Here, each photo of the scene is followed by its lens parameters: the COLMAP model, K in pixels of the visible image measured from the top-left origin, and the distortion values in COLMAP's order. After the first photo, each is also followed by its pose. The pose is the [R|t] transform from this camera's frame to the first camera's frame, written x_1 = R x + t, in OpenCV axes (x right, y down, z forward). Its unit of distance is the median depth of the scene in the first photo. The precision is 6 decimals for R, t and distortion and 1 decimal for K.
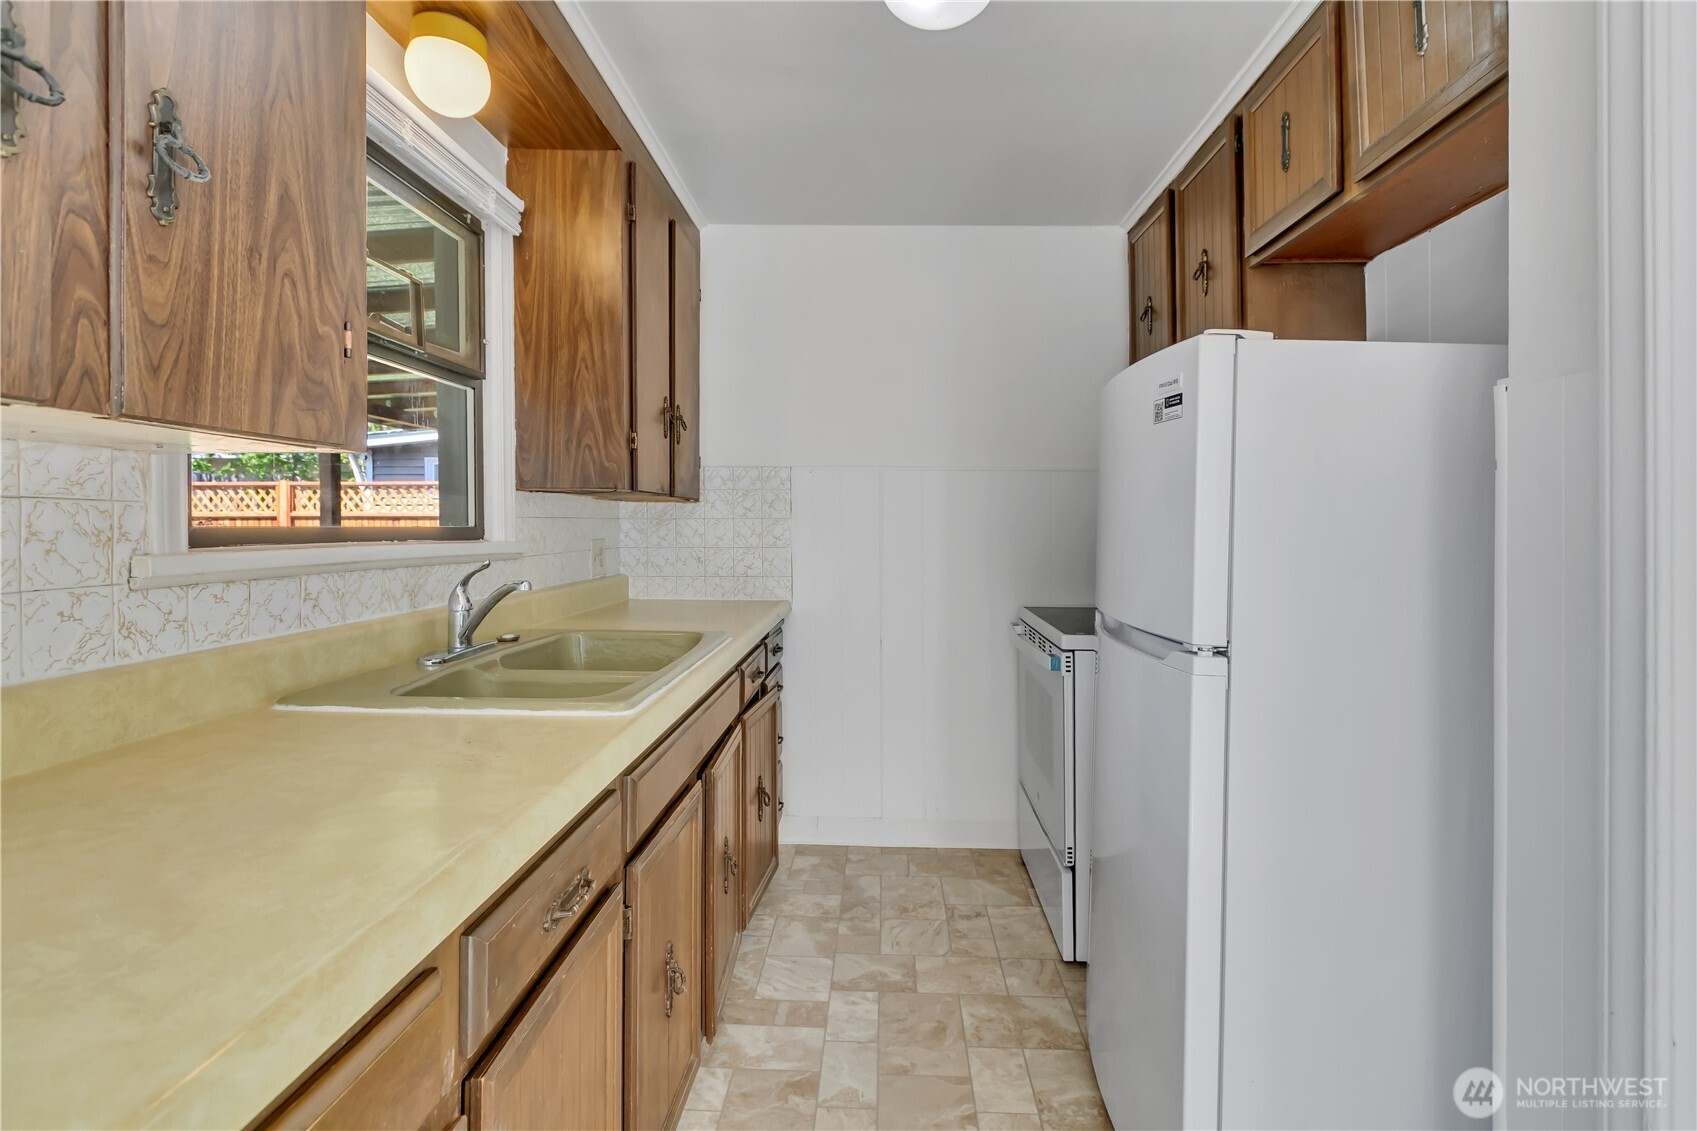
lens RADIAL K [[806.1, 0, 866.5], [0, 806.1, 515.6], [0, 0, 1]] dist [0.000597, -0.000294]
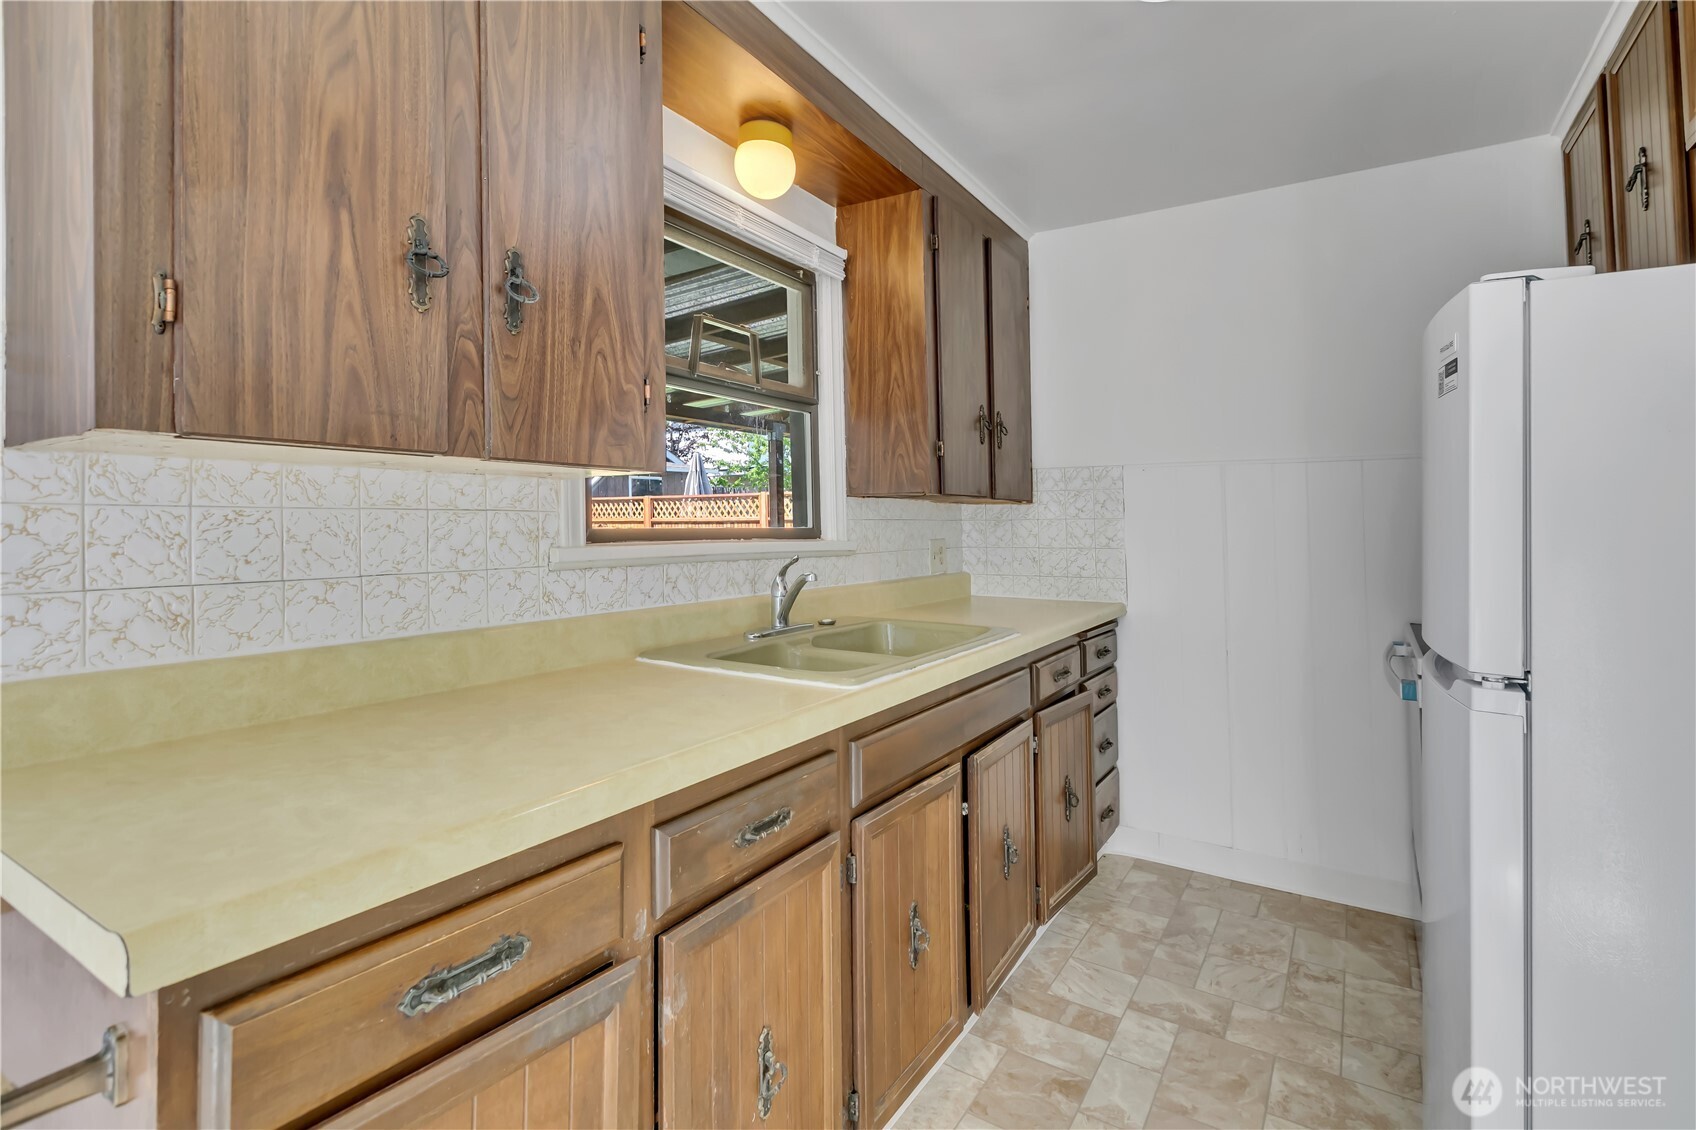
lens RADIAL K [[806.9, 0, 851.8], [0, 806.9, 507.1], [0, 0, 1]] dist [-0.001403, 0.000023]
pose [[0.857629, -0.016606, -0.514001, 0.181081], [0.010519, 0.999836, -0.014751, 0.001195], [0.514162, 0.007244, 0.857663, 0.000510]]
